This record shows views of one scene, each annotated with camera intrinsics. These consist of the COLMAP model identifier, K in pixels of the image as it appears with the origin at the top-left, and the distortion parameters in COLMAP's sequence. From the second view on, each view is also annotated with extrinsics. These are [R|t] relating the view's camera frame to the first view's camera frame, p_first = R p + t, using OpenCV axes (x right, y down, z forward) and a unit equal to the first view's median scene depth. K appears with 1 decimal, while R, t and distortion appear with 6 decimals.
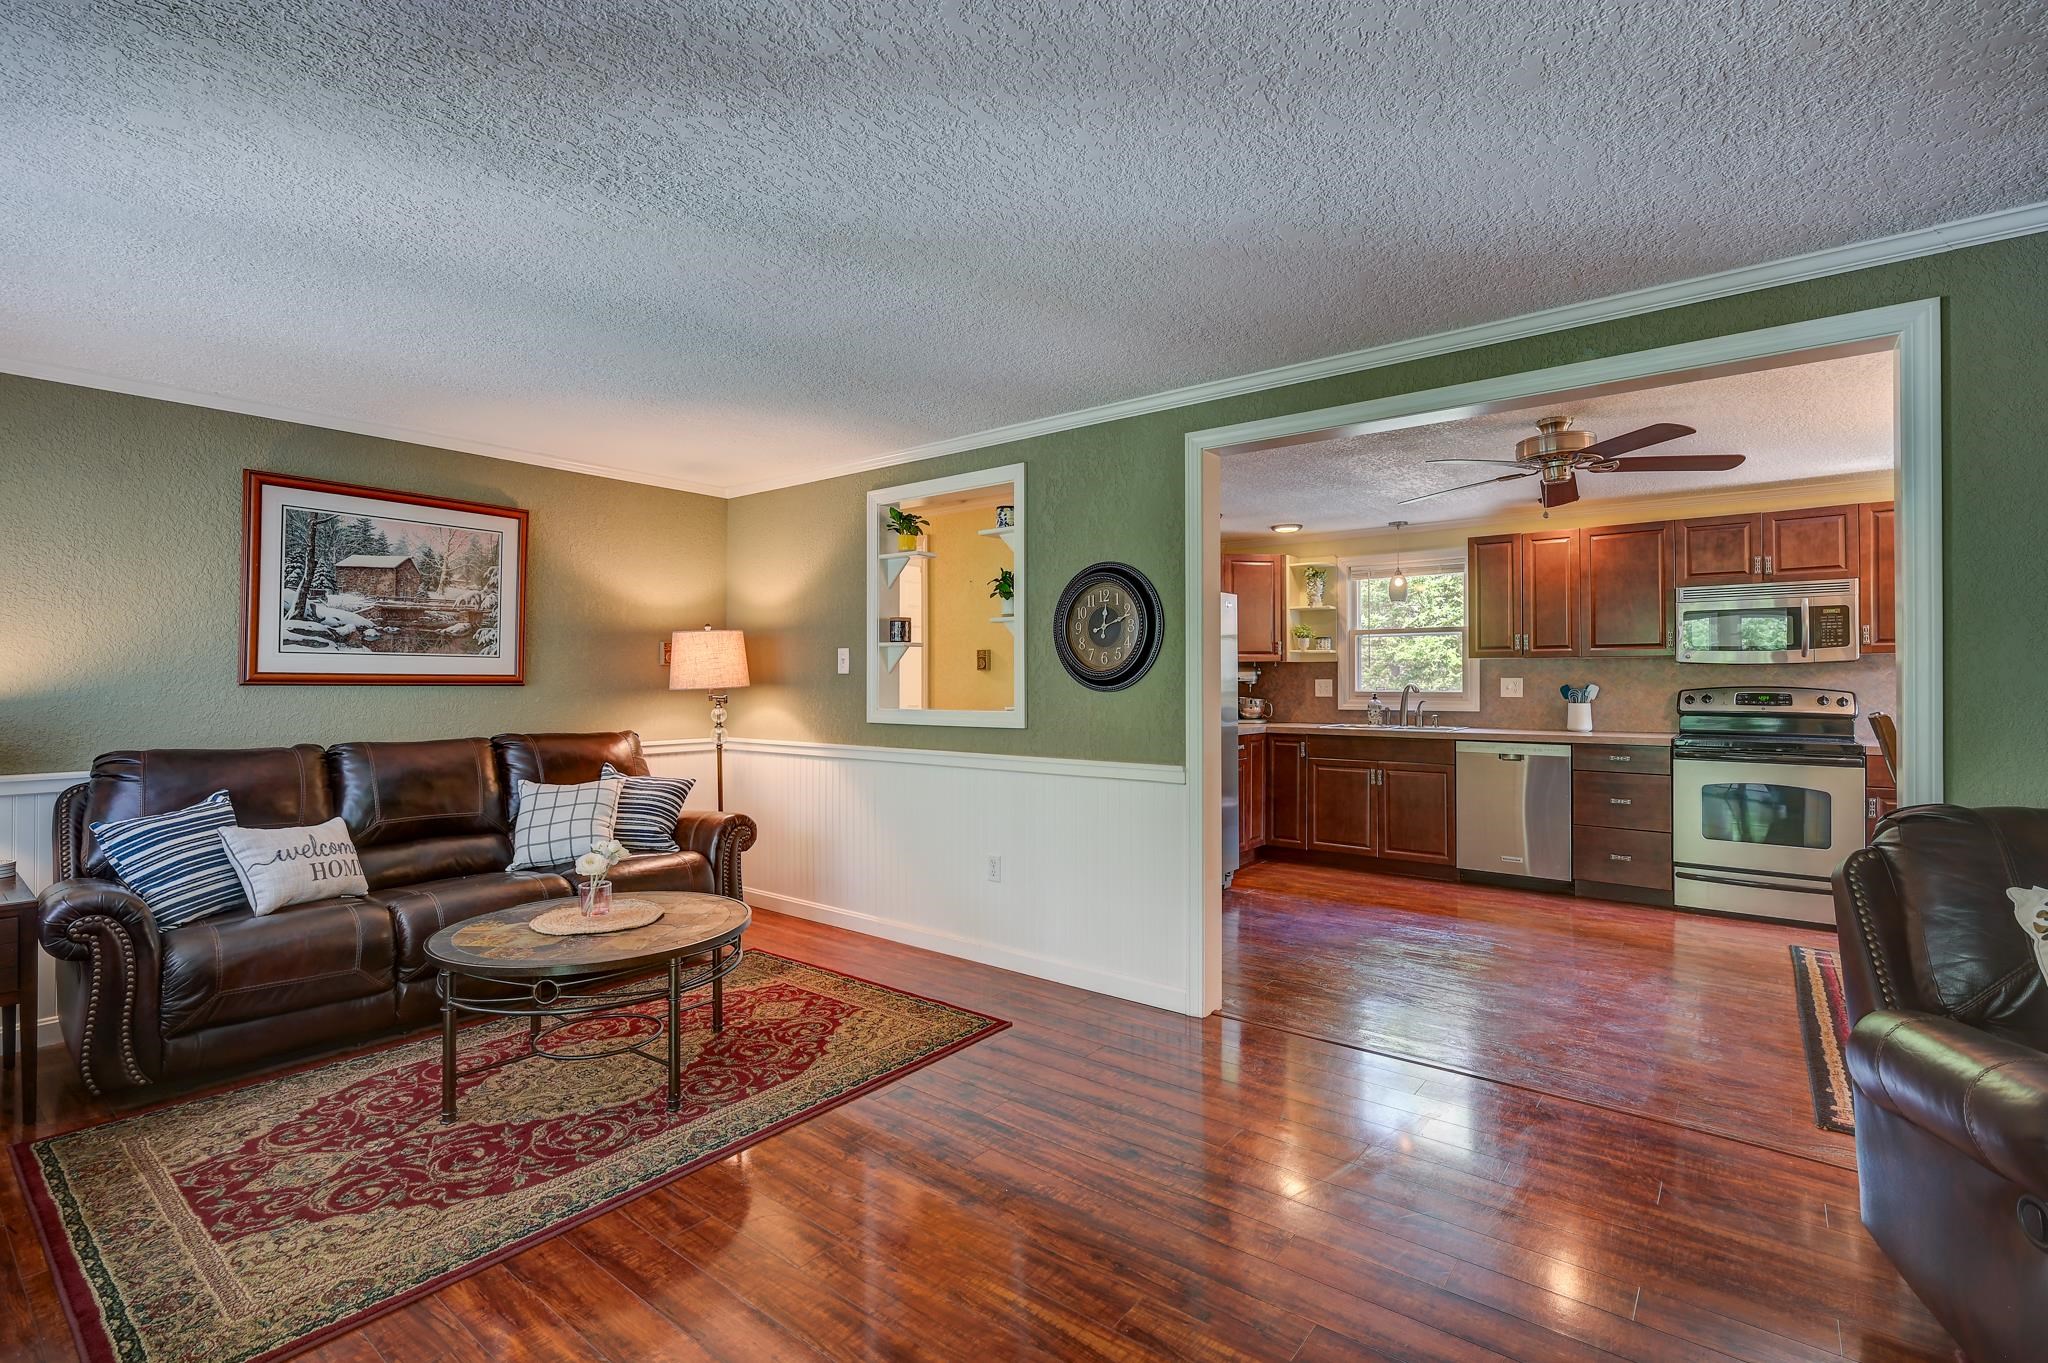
lens RADIAL K [[923.6, 0, 1025.3], [0, 923.6, 675.6], [0, 0, 1]] dist [-0.000039, 0.000477]
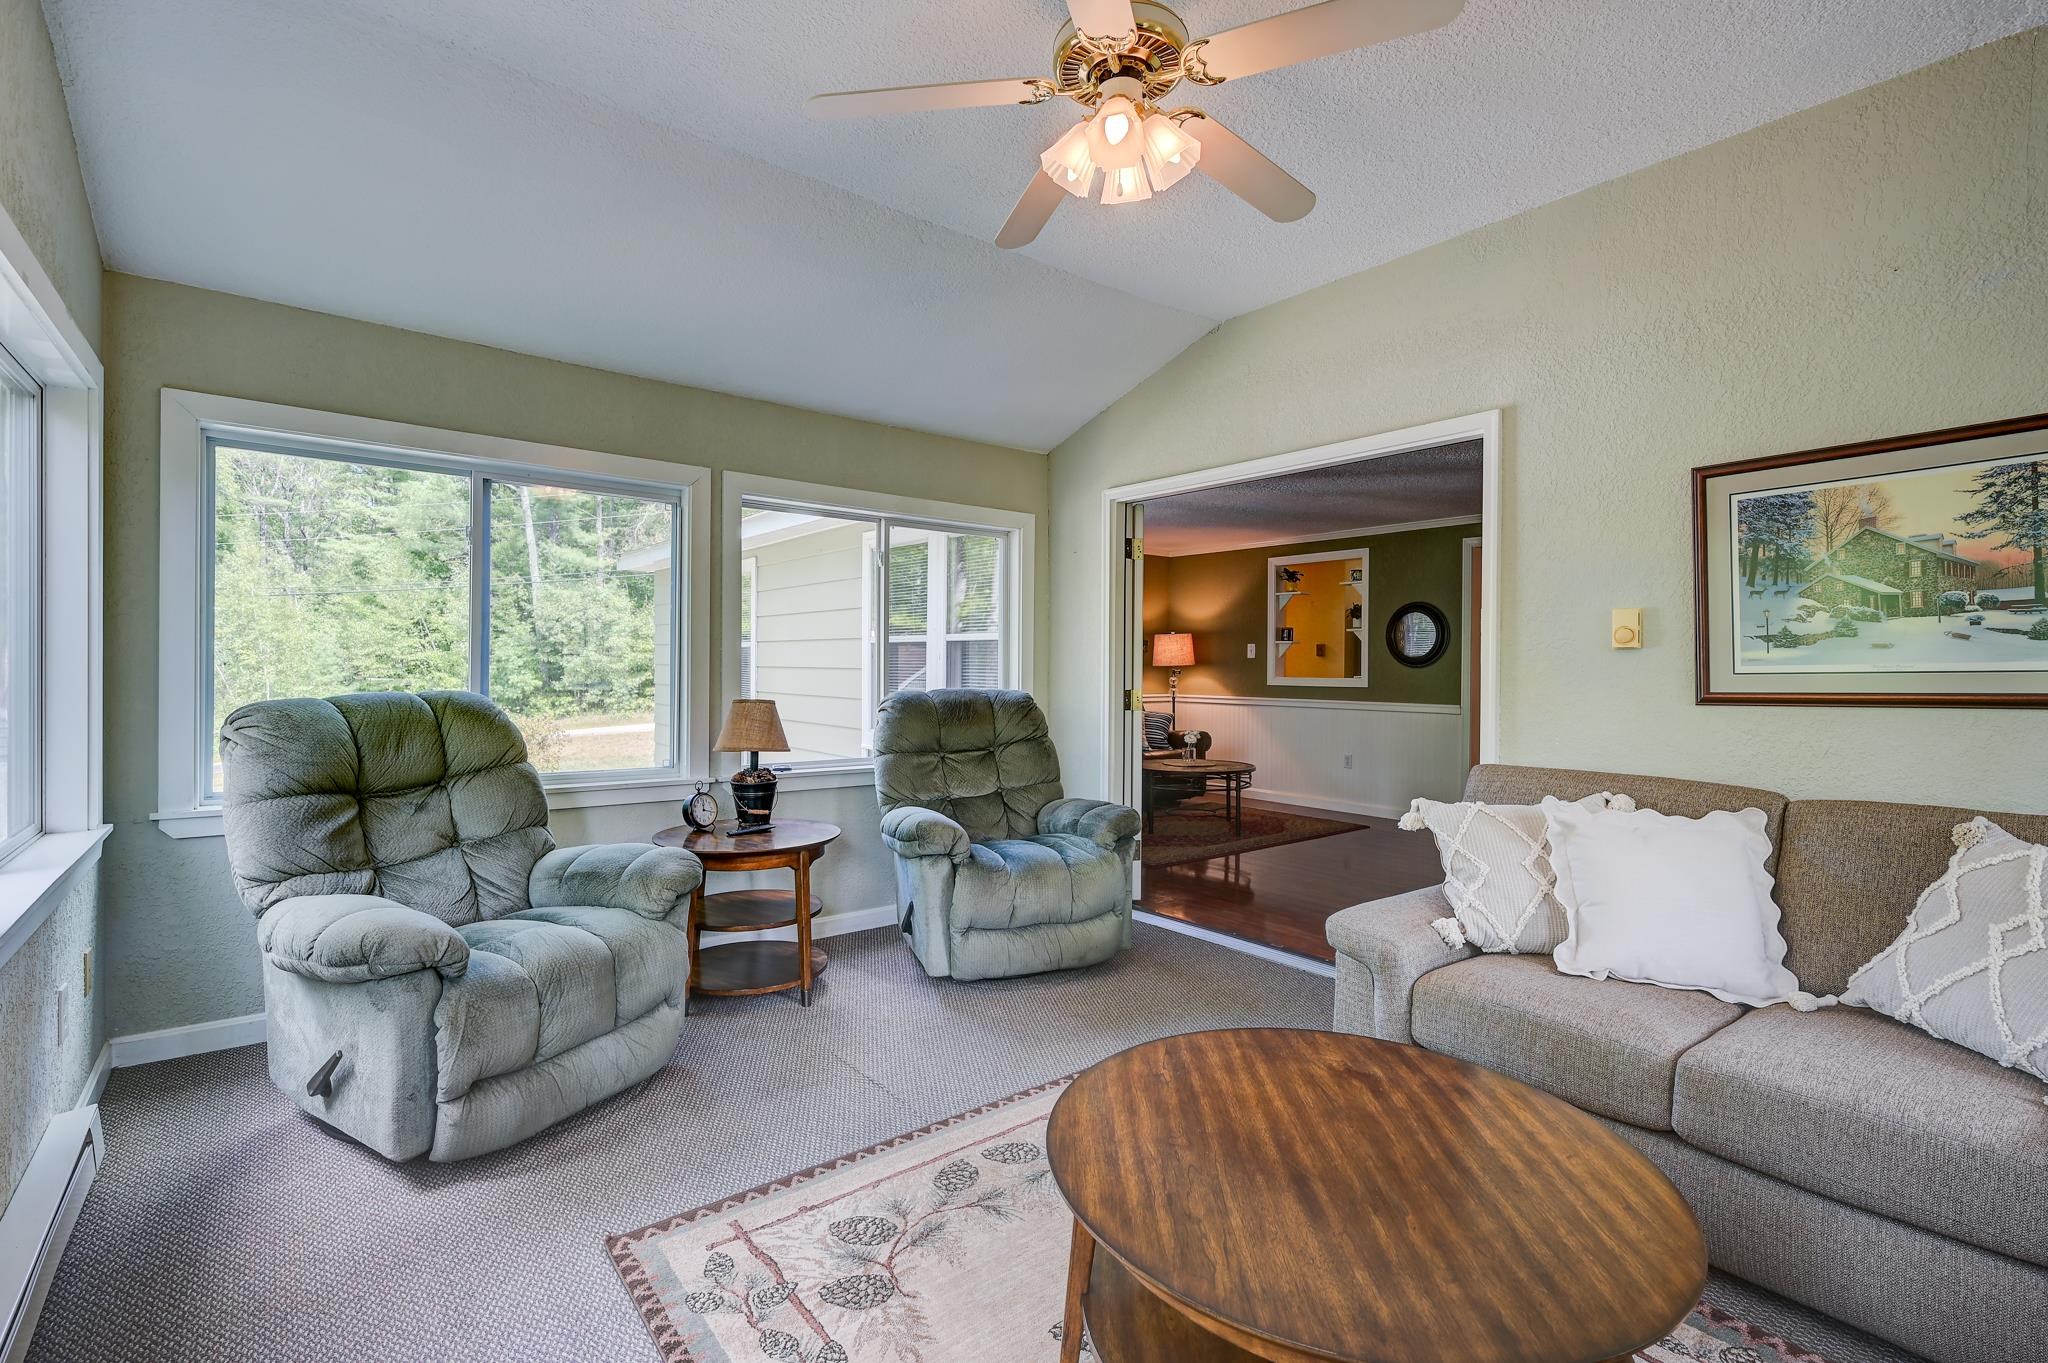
lens RADIAL K [[923.6, 0, 1014.6], [0, 923.6, 672.8], [0, 0, 1]] dist [-0.000039, 0.000477]
pose [[0.970581, 0.008366, -0.240629, -0.211048], [-0.004848, 0.999873, 0.015209, 0.001413], [0.240726, -0.013595, 0.970498, -0.868651]]
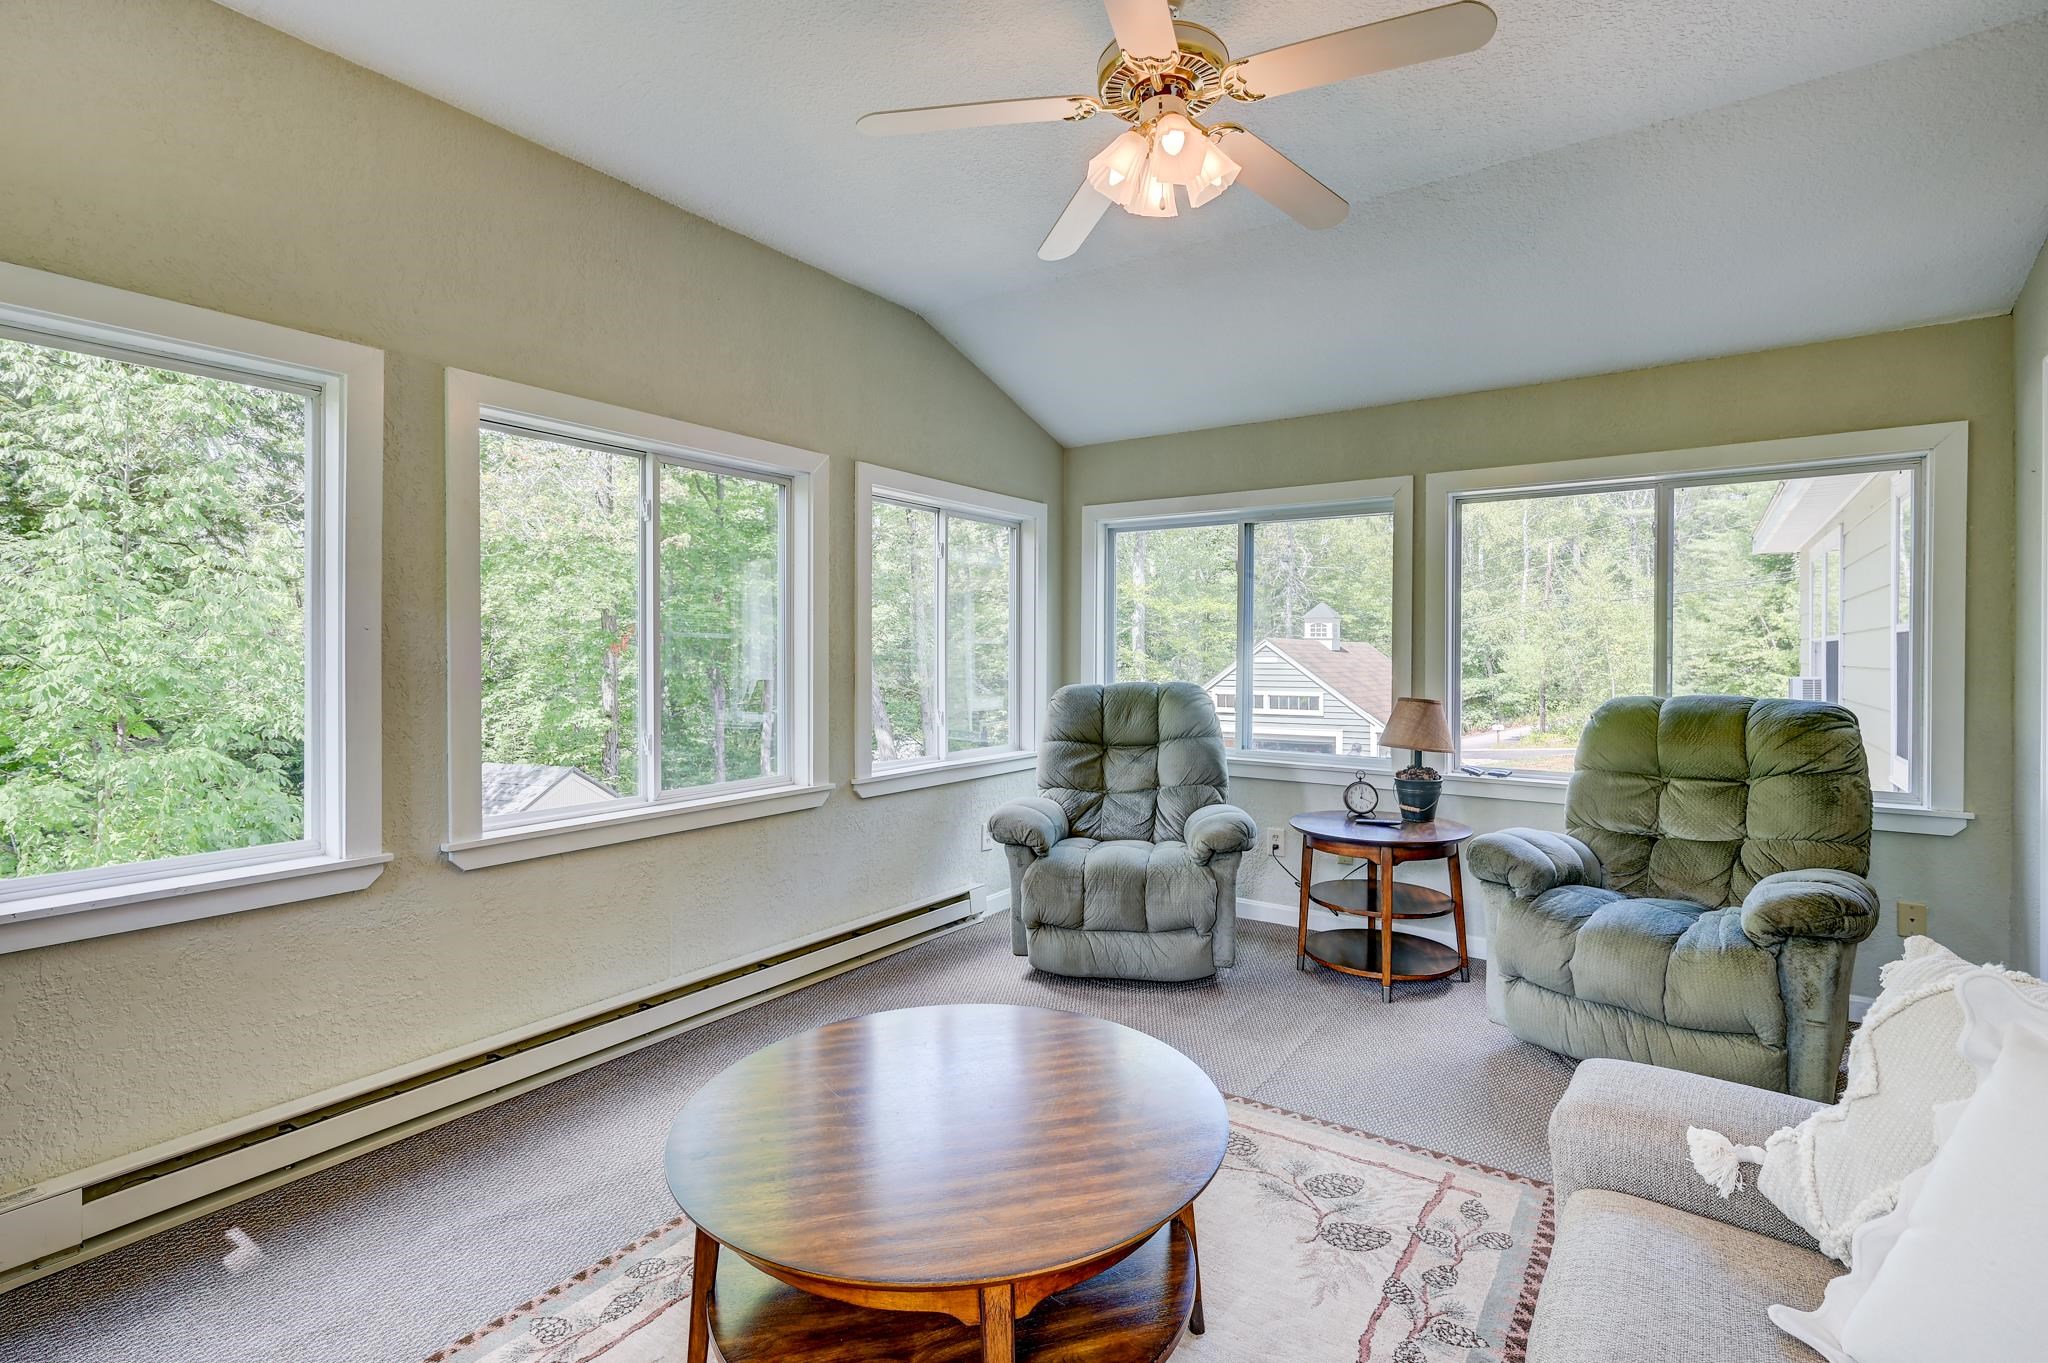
lens RADIAL K [[923.6, 0, 1039.8], [0, 923.6, 661.8], [0, 0, 1]] dist [-0.000039, 0.000477]
pose [[0.066801, 0.003334, -0.997761, 0.168217], [0.004320, 0.999984, 0.003631, 0.001636], [0.997757, -0.004553, 0.066785, -0.527531]]
